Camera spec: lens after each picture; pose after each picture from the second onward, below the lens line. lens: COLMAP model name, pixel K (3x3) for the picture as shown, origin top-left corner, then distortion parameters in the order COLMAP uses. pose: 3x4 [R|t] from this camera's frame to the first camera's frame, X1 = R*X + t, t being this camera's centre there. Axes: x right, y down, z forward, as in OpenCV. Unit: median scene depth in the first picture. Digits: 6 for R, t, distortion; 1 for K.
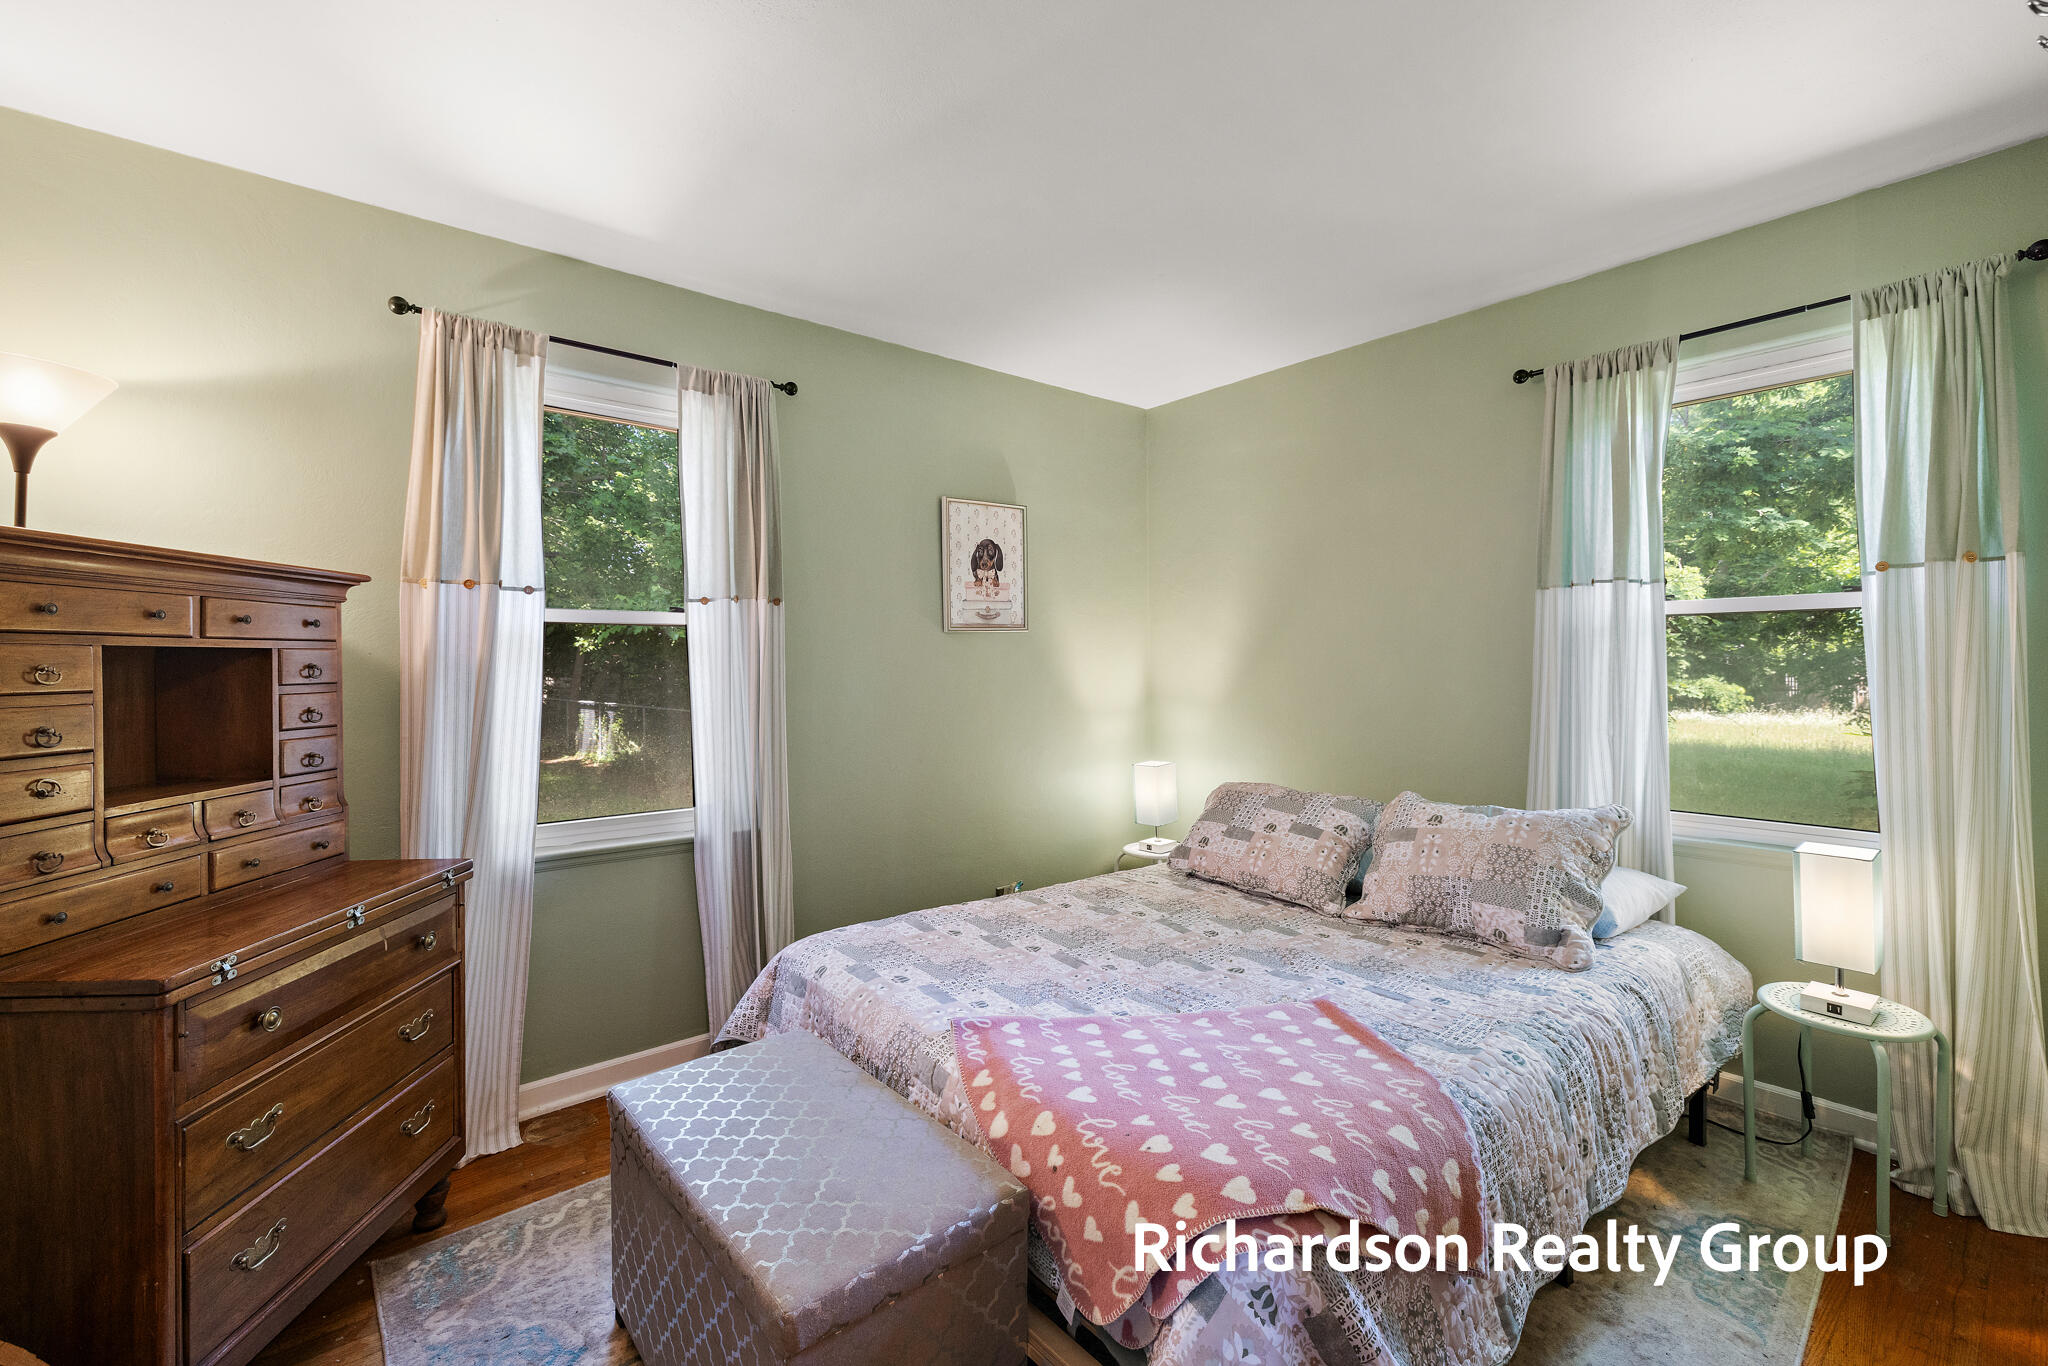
lens RADIAL K [[869.1, 0, 1014.5], [0, 869.1, 671.9], [0, 0, 1]] dist [-0.009482, 0.001383]
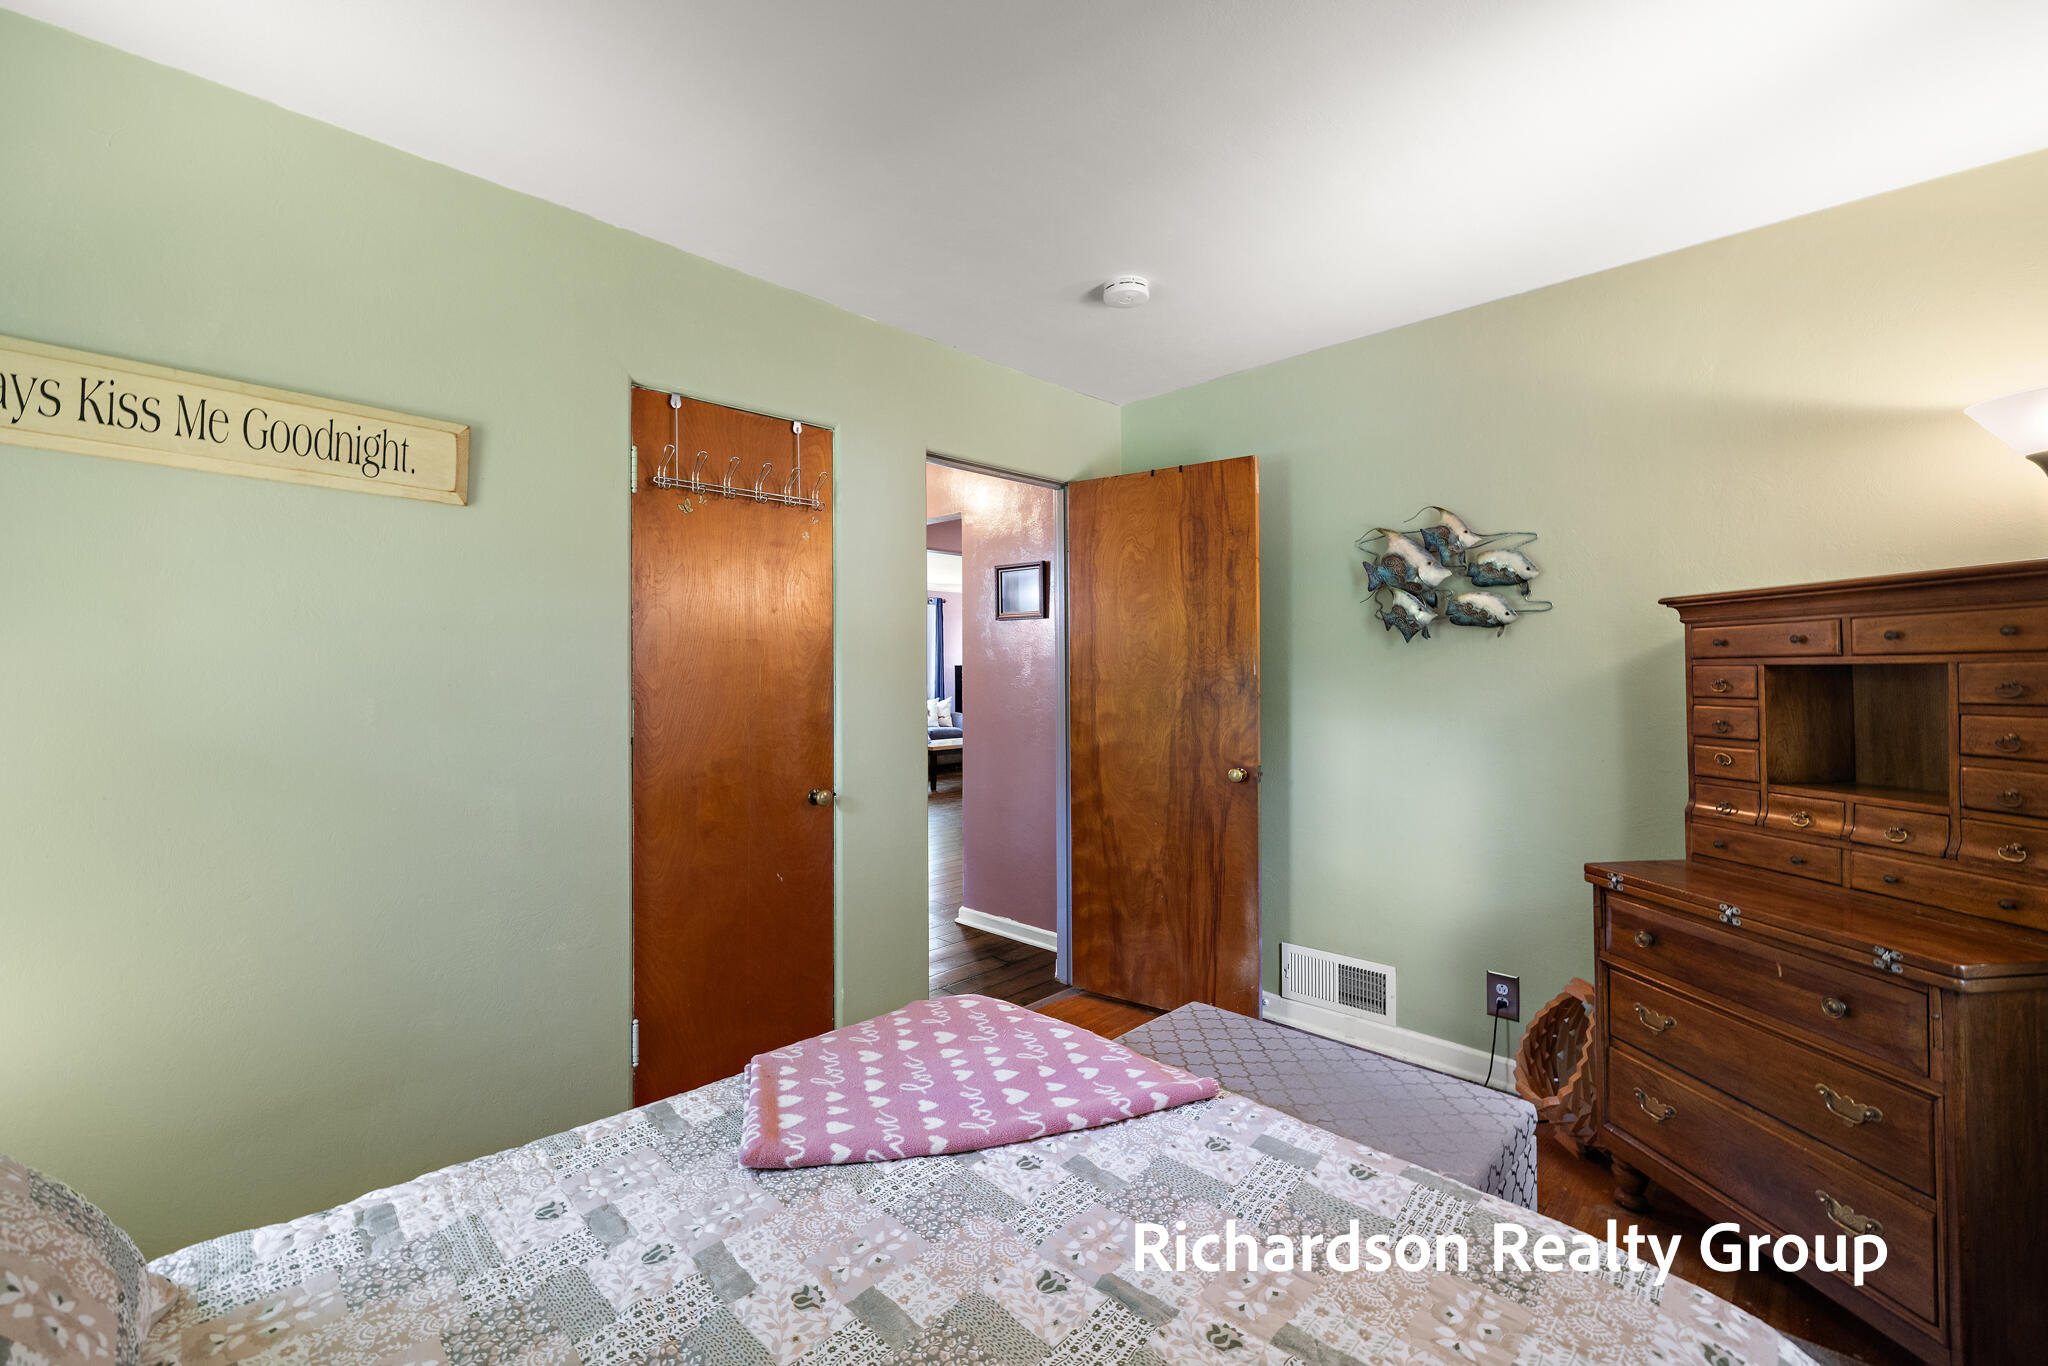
lens RADIAL K [[869.1, 0, 1023.2], [0, 869.1, 670.2], [0, 0, 1]] dist [-0.009482, 0.001383]
pose [[-0.993543, 0.012135, -0.112808, 0.242529], [0.011953, 0.999926, 0.002283, -0.035610], [0.112827, 0.000920, -0.993614, 2.030223]]
